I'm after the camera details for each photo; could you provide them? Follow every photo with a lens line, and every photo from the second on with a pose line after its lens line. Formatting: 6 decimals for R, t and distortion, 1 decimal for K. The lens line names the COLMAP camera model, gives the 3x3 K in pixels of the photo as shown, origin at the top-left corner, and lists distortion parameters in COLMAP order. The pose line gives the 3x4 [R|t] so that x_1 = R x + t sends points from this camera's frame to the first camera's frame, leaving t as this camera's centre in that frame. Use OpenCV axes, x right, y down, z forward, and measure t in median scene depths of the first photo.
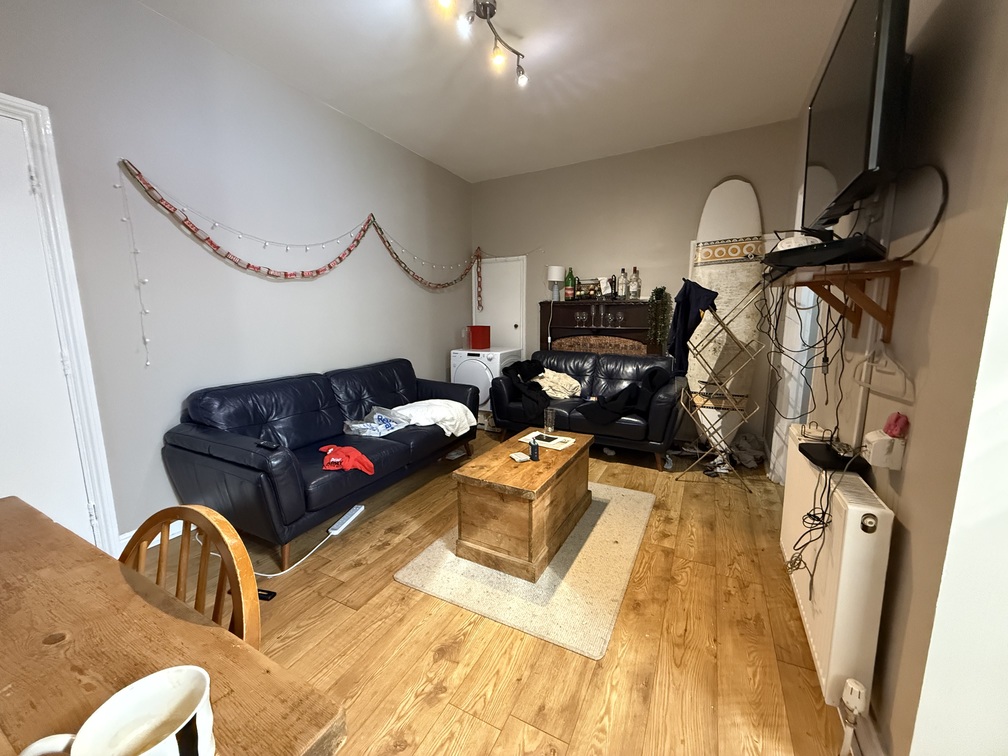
lens RADIAL K [[402.7, 0, 501.5], [0, 402.7, 377.5], [0, 0, 1]] dist [-0.001811, 0.000358]
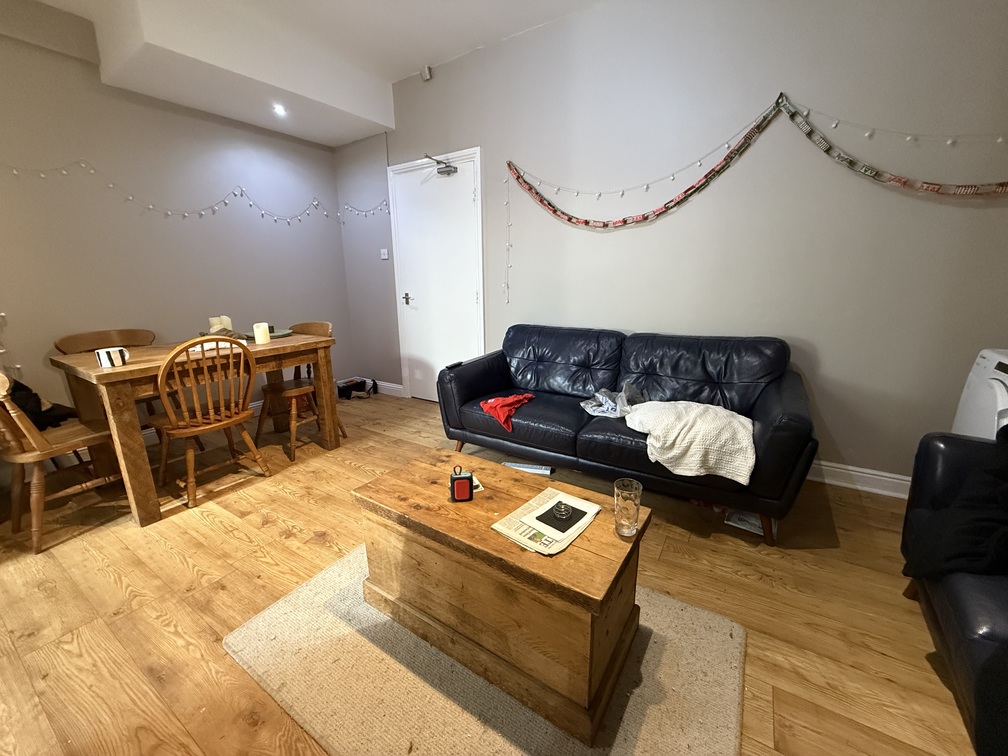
lens RADIAL K [[402.7, 0, 503.8], [0, 402.7, 377.2], [0, 0, 1]] dist [-0.001811, 0.000358]
pose [[-0.083519, 0.250099, -0.964611, 0.785605], [-0.146514, 0.954391, 0.260135, -0.185222], [0.985676, 0.163056, -0.043067, 1.329410]]
